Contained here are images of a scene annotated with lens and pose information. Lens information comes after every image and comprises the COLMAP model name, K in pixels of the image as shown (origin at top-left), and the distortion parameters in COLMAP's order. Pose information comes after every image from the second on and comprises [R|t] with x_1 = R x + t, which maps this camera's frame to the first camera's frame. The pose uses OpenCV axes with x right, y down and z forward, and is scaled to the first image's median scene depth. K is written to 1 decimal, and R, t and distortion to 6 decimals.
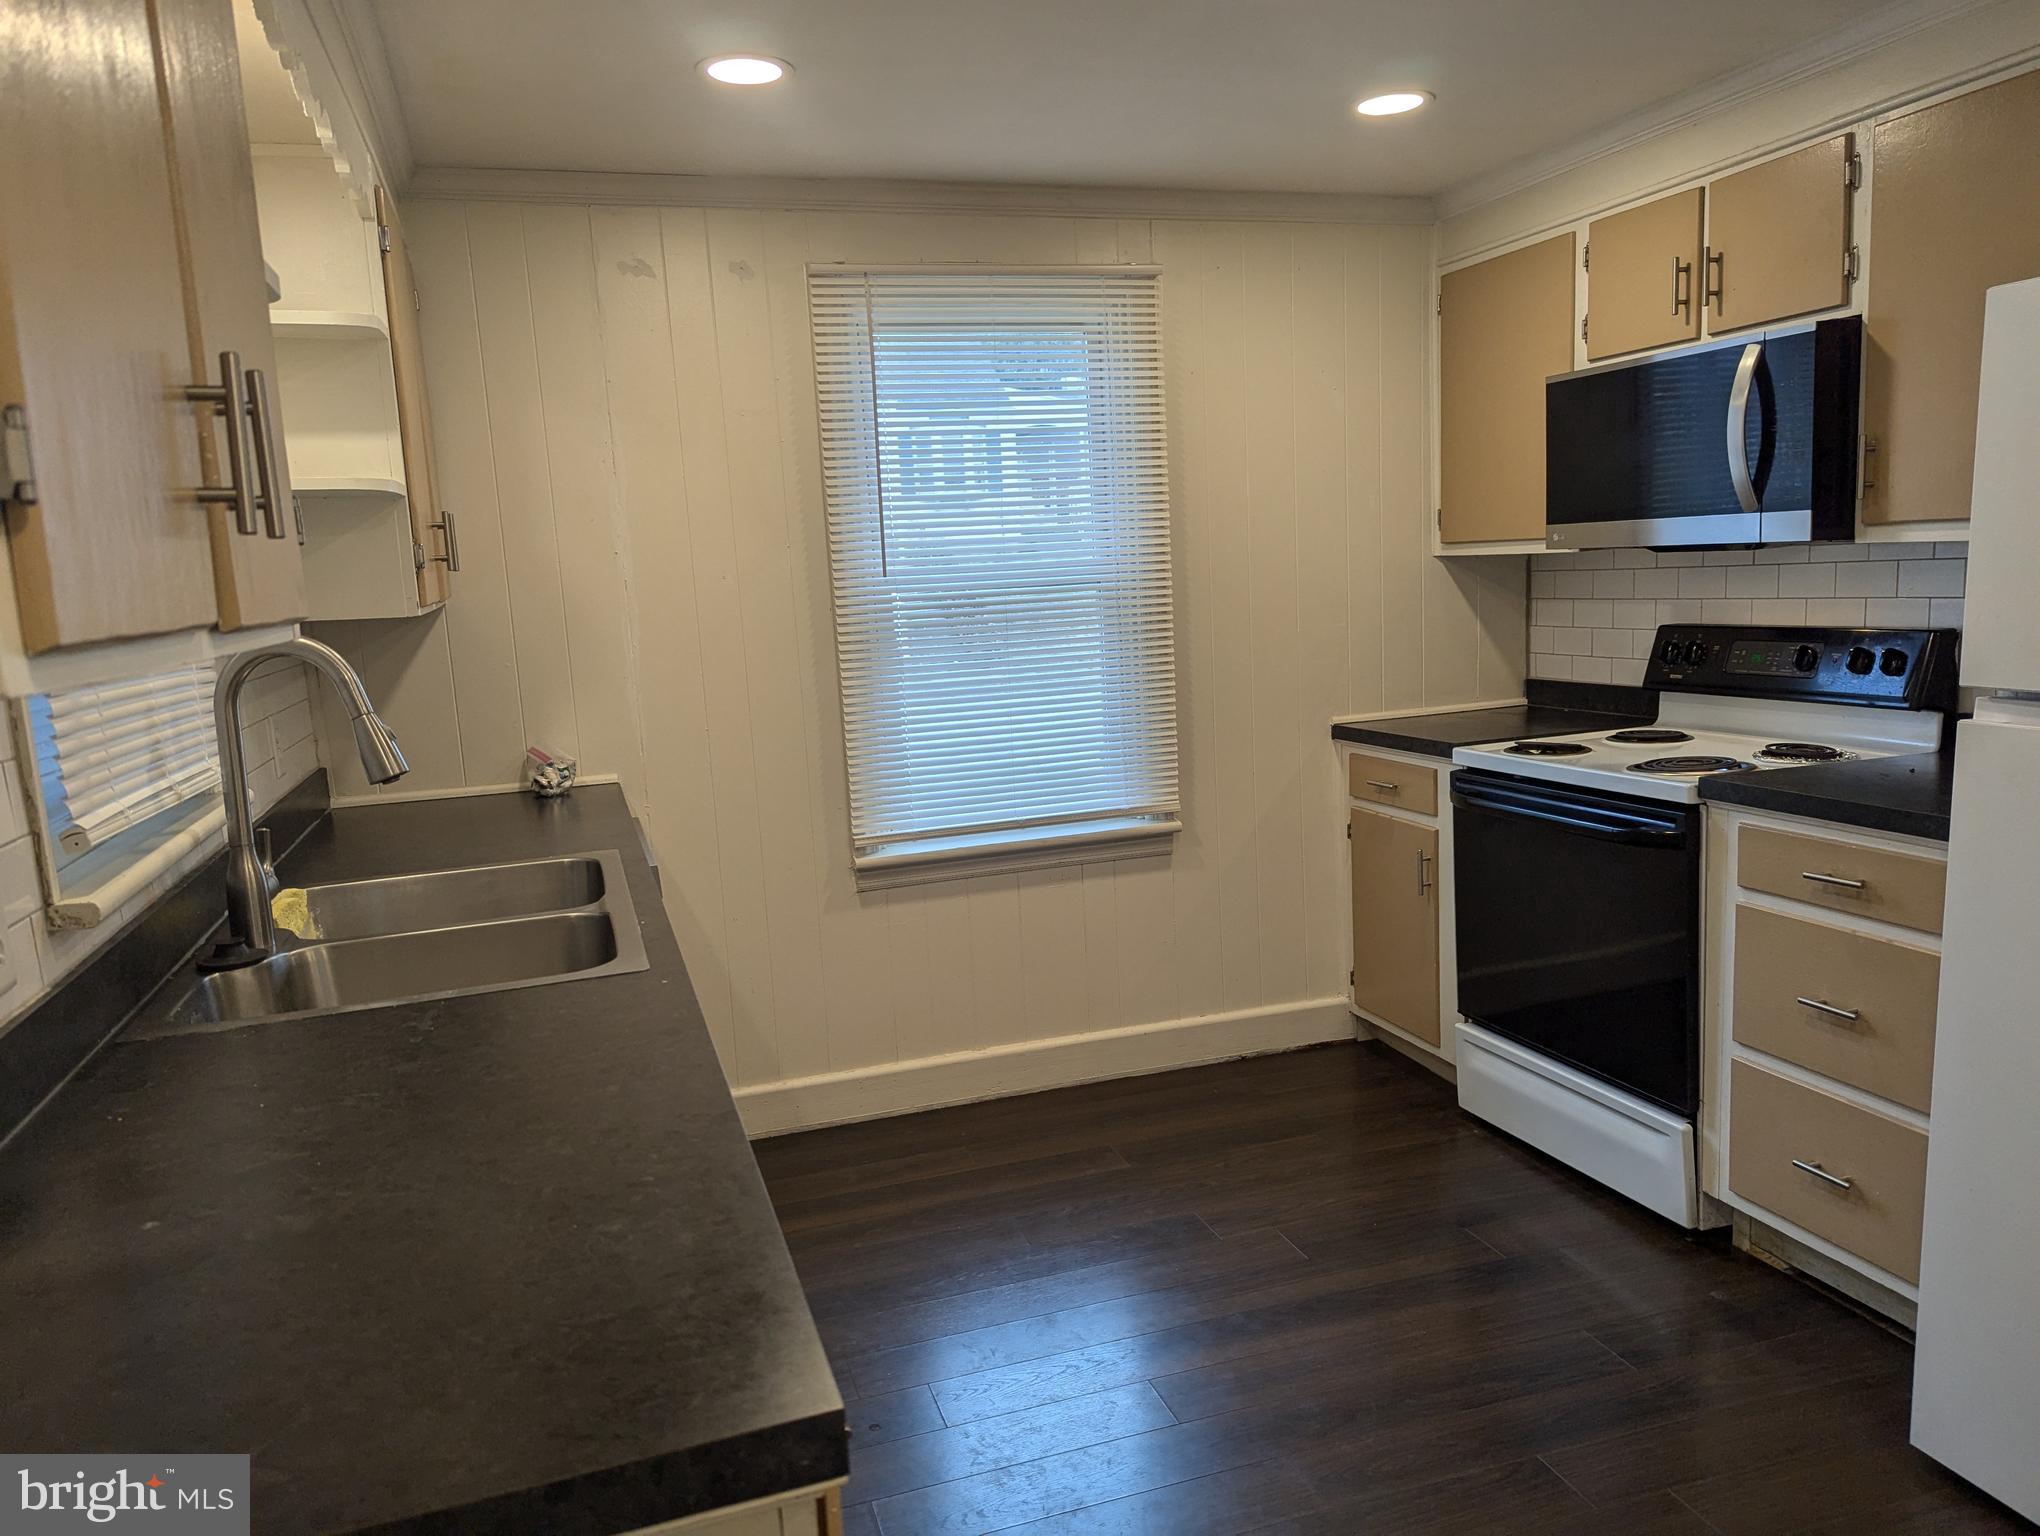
lens RADIAL K [[1439.2, 0, 1022.1], [0, 1439.2, 772.1], [0, 0, 1]] dist [-0.001730, -0.000313]
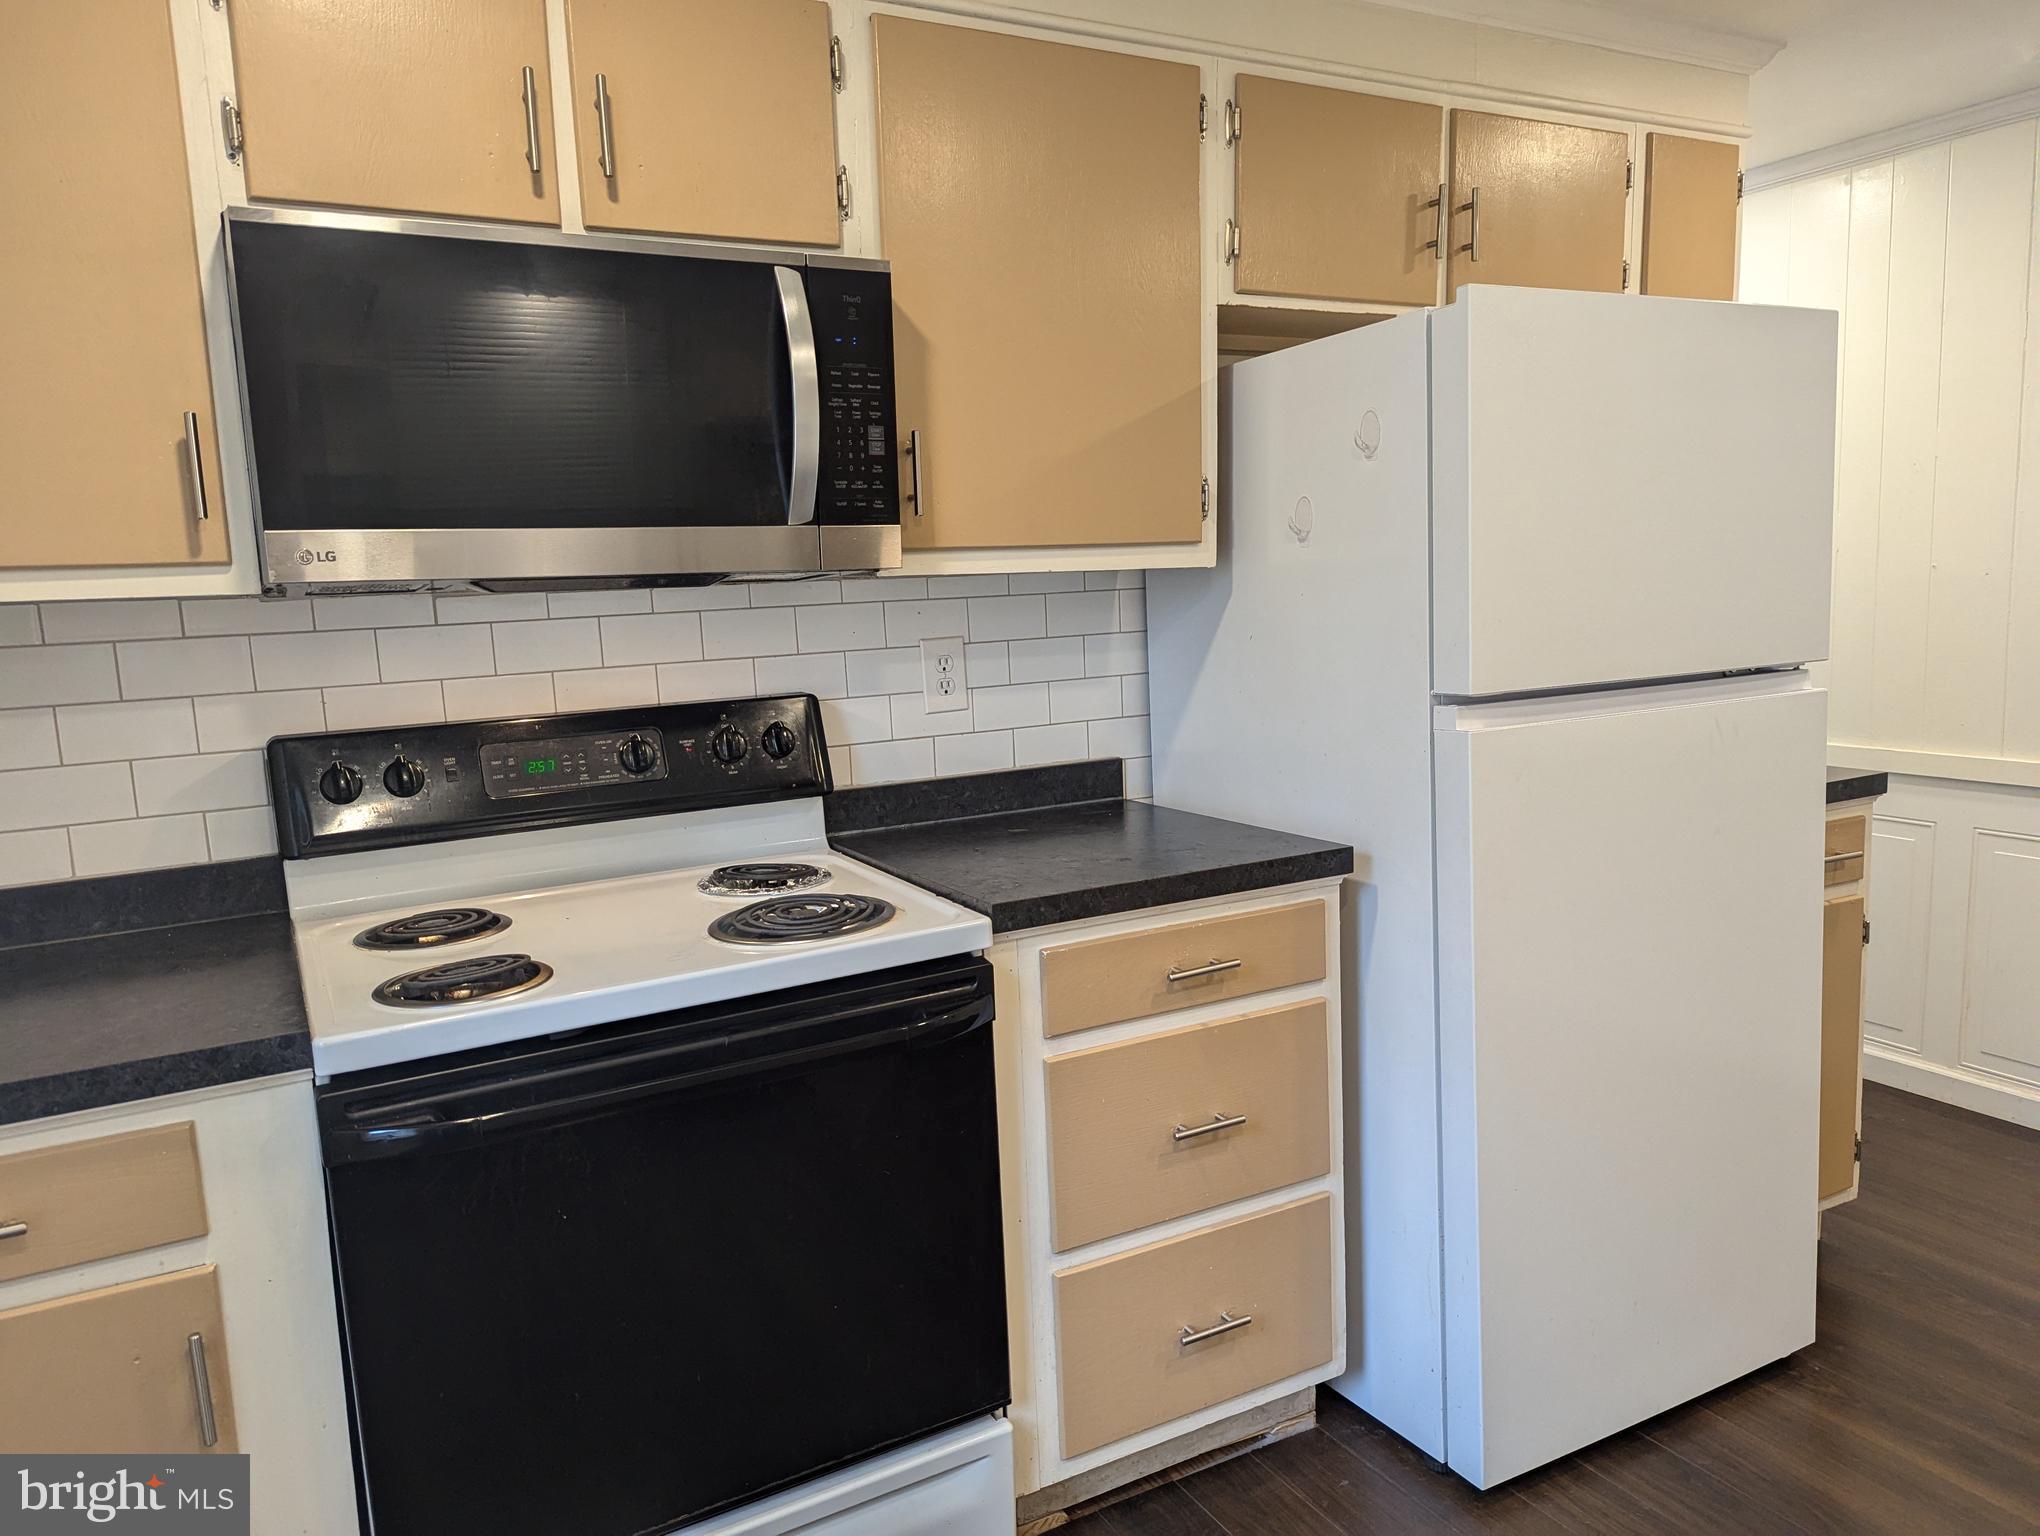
lens RADIAL K [[1439.2, 0, 1024.7], [0, 1439.2, 768.9], [0, 0, 1]] dist [-0.001730, -0.000313]
pose [[-0.190712, -0.068786, 0.979233, -0.188602], [0.185804, 0.976980, 0.104815, -0.128006], [-0.963901, 0.201935, -0.173541, 1.104581]]
